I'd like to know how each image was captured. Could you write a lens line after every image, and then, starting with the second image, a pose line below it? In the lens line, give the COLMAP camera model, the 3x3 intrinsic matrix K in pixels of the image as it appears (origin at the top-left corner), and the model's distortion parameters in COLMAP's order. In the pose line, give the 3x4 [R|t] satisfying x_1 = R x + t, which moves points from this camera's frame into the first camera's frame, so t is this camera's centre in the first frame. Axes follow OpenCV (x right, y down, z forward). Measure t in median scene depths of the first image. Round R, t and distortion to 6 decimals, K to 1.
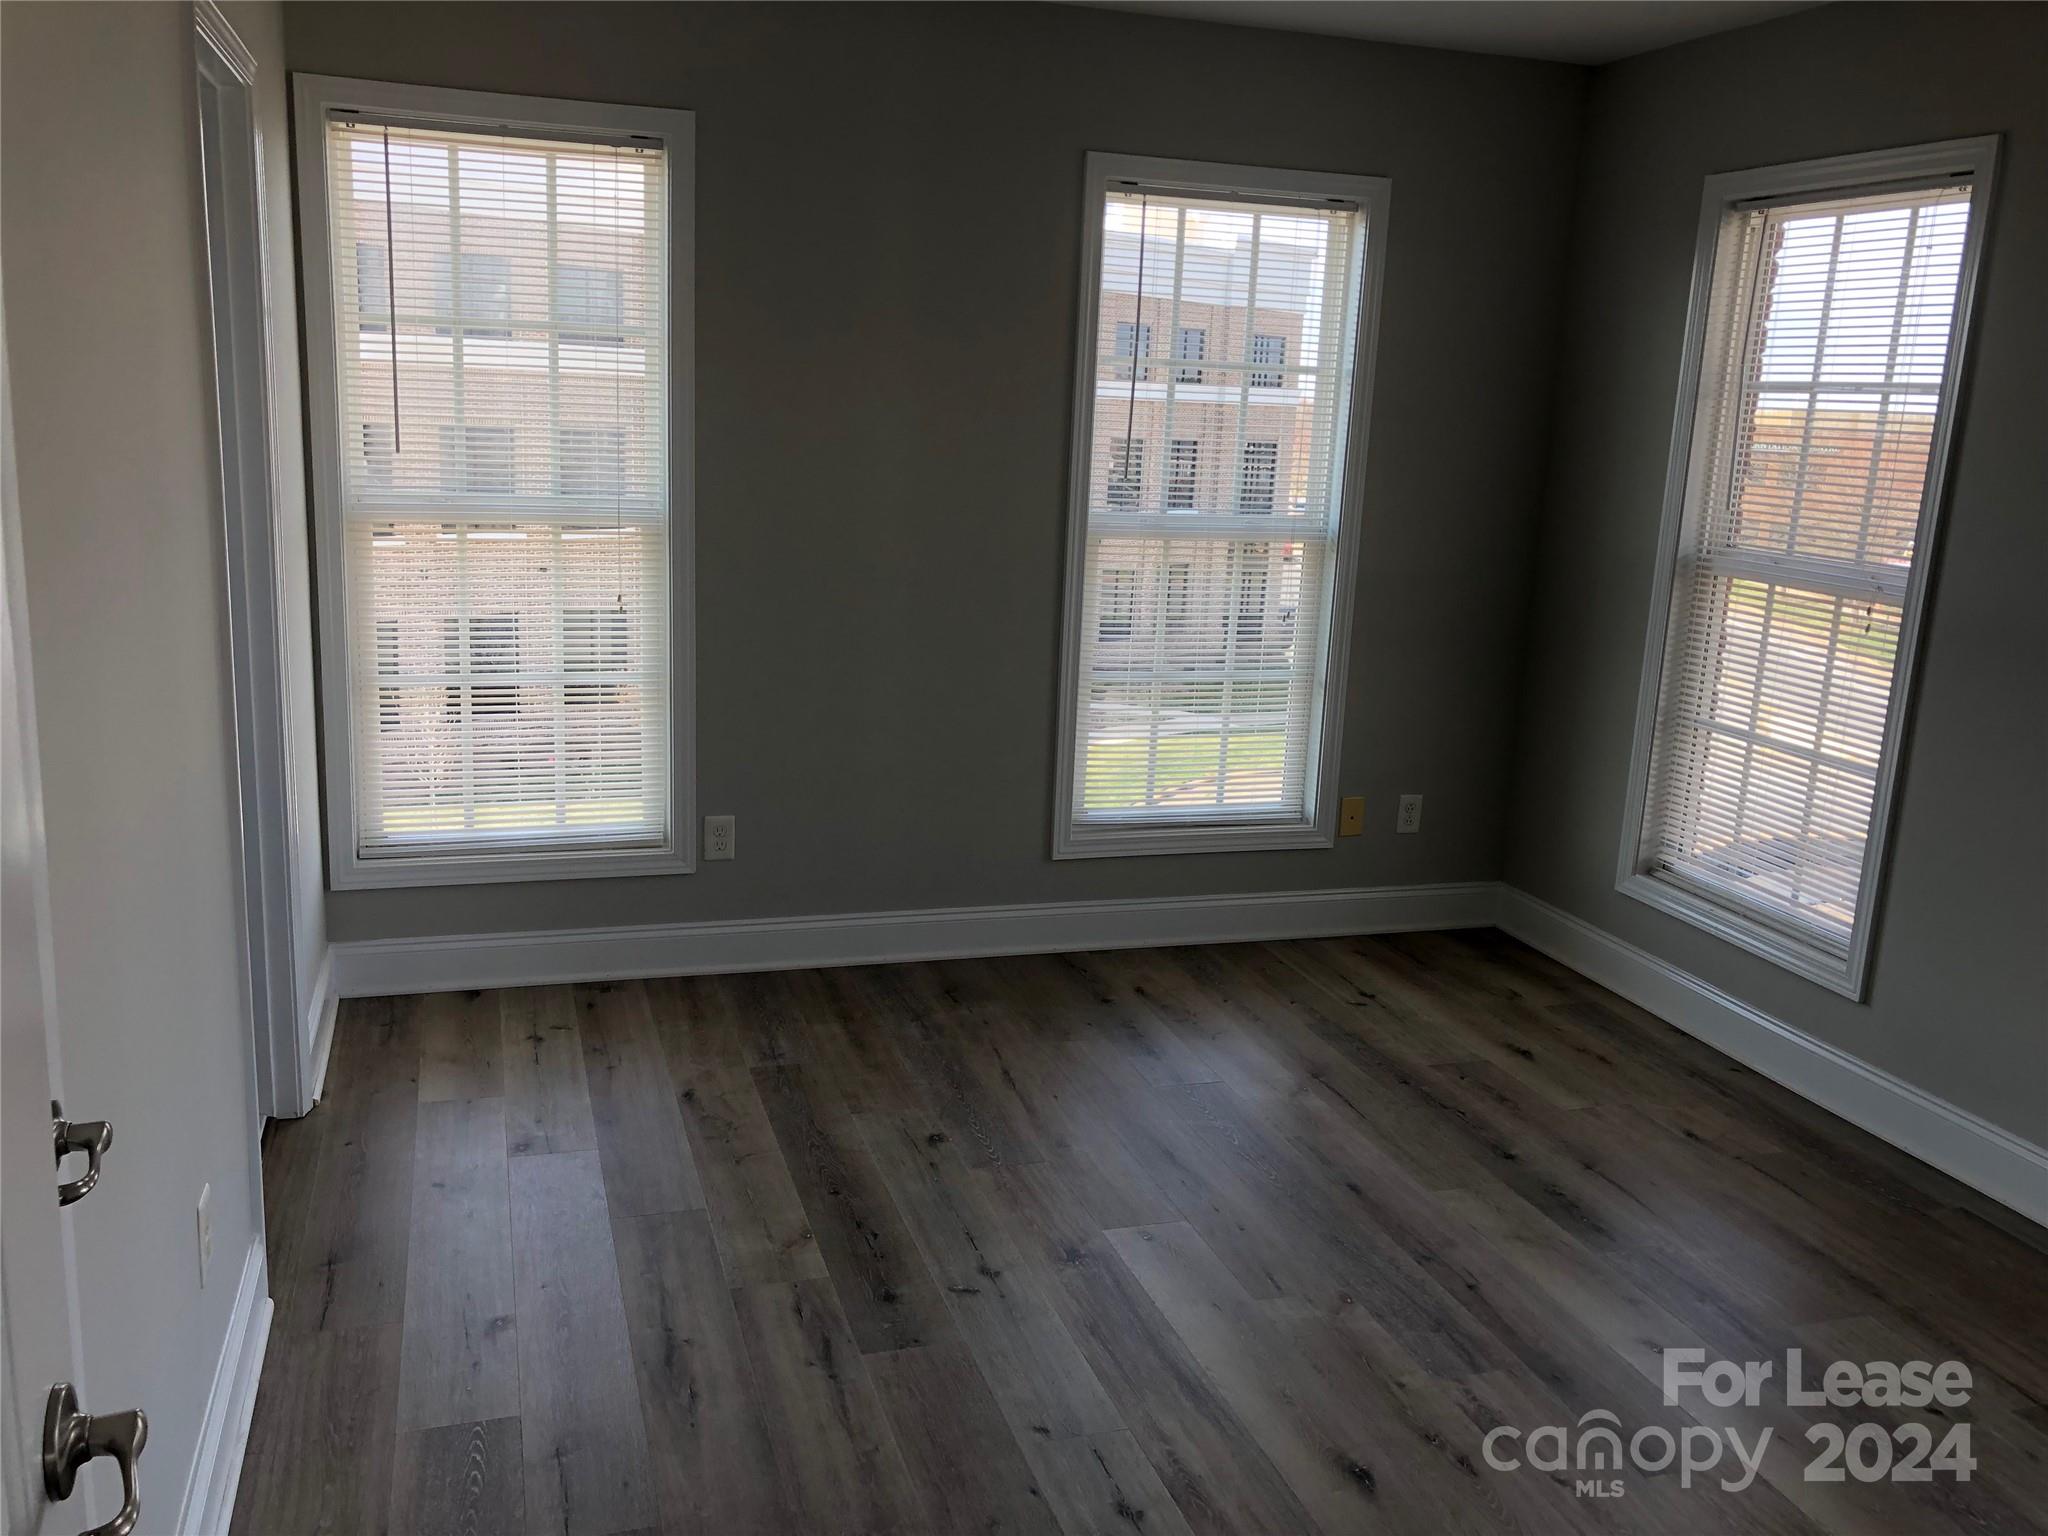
lens RADIAL K [[1710.5, 0, 1024.0], [0, 1710.5, 768.0], [0, 0, 1]] dist [0.105442, -0.138380]
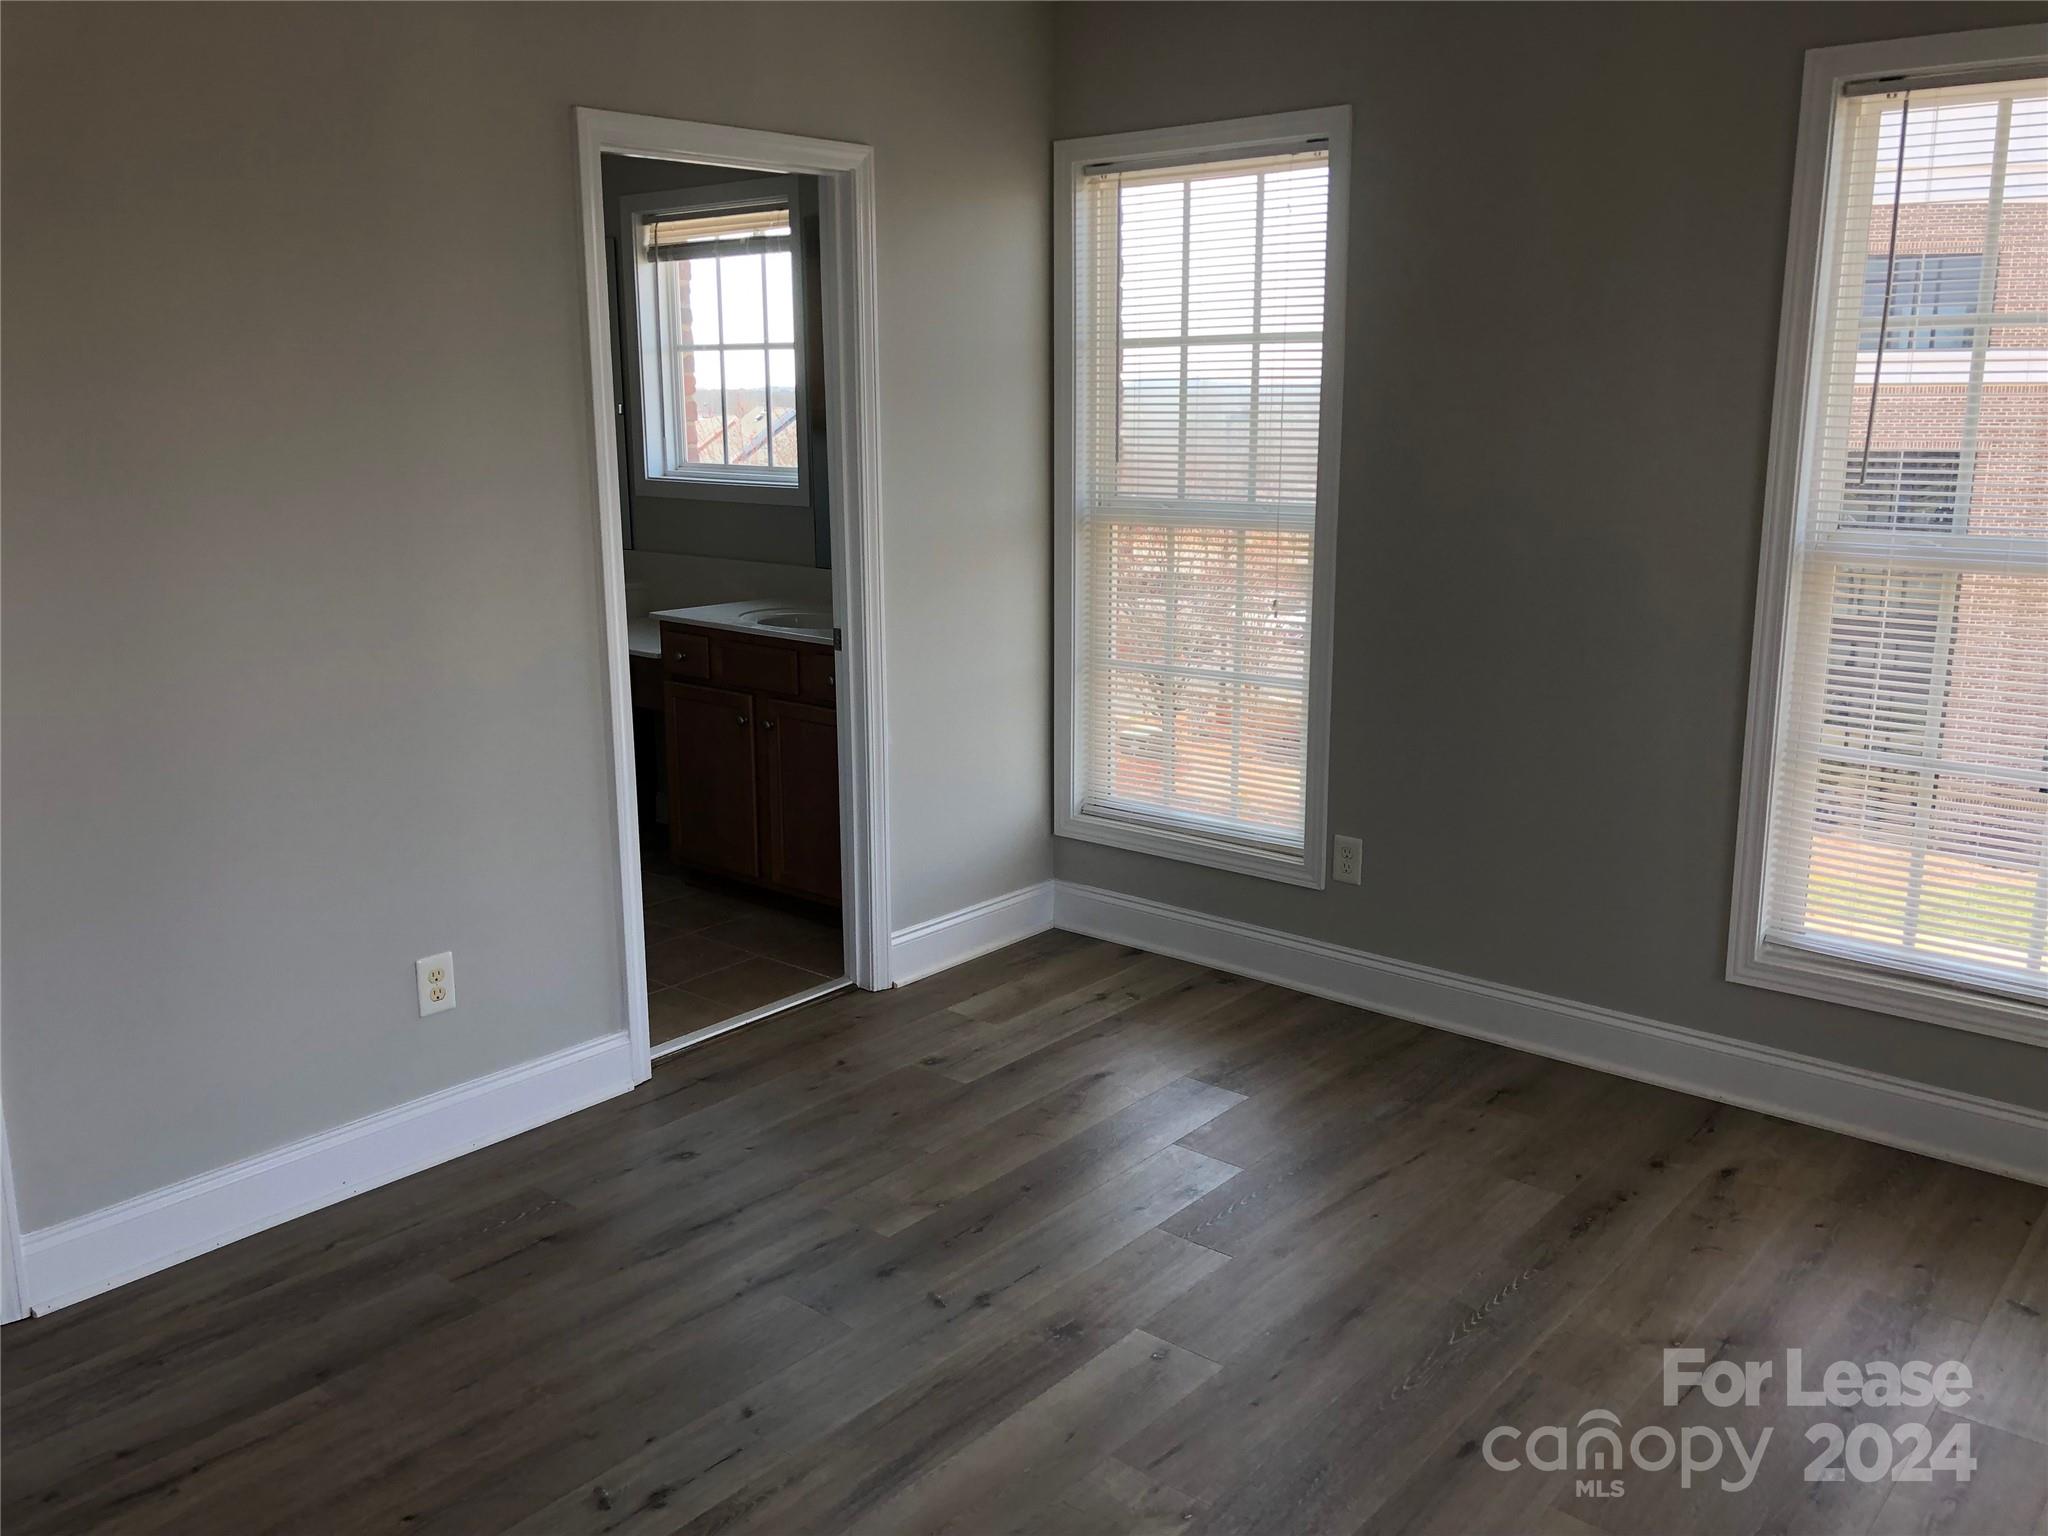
lens RADIAL K [[1710.5, 0, 1024.0], [0, 1710.5, 768.0], [0, 0, 1]] dist [0.105442, -0.138380]
pose [[0.519767, 0.144134, -0.842062, 0.539012], [-0.153454, 0.985385, 0.073946, -0.054001], [0.840413, 0.090783, 0.534288, 0.338727]]
